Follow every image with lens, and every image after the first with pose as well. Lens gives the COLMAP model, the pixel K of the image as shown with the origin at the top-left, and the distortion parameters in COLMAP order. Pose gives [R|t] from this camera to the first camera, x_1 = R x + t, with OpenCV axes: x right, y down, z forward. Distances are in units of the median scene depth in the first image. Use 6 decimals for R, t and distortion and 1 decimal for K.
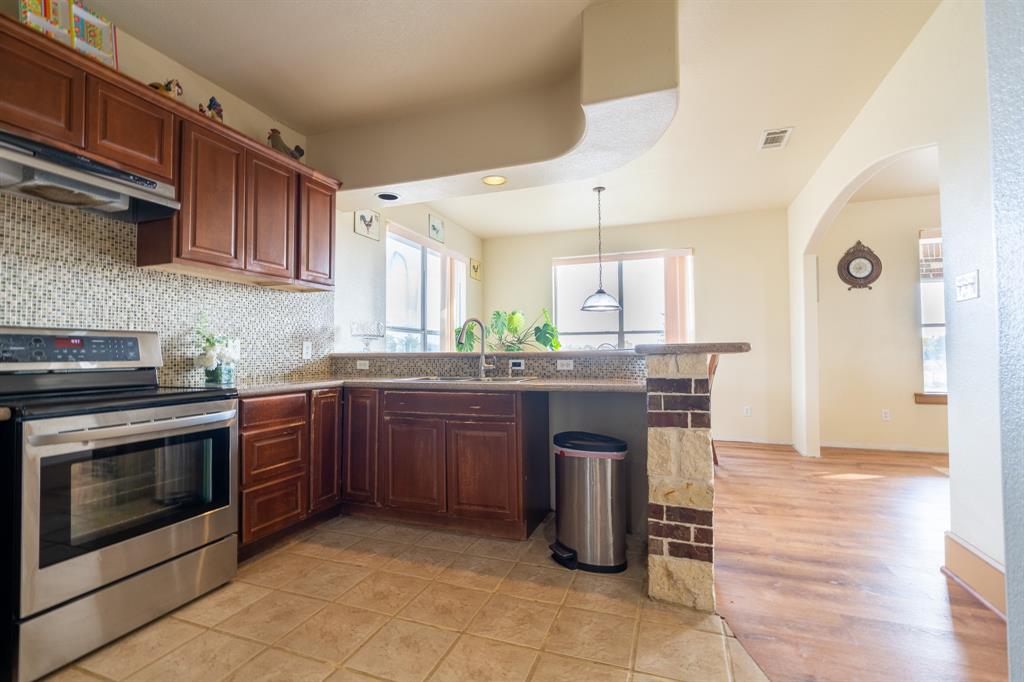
lens RADIAL K [[455.6, 0, 512.0], [0, 455.6, 341.0], [0, 0, 1]] dist [-0.009788, 0.000395]
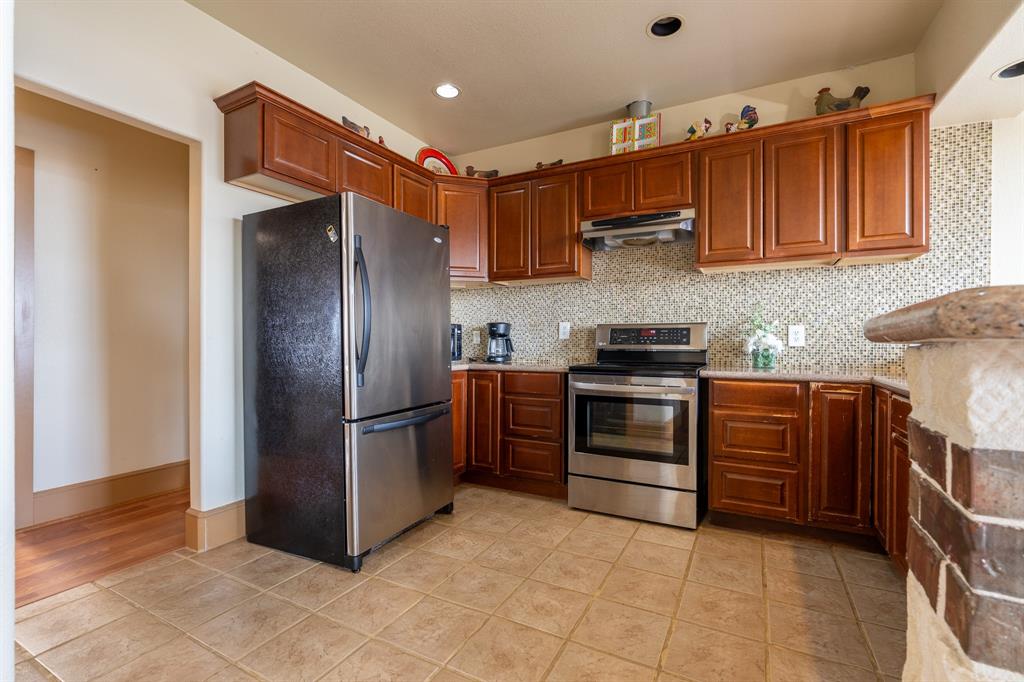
lens RADIAL K [[455.6, 0, 512.0], [0, 455.6, 341.0], [0, 0, 1]] dist [-0.009788, 0.000395]
pose [[-0.144243, 0.008197, -0.989508, 0.573972], [0.028774, 0.999578, 0.004086, 0.010796], [0.989124, -0.027883, -0.144418, 0.647294]]
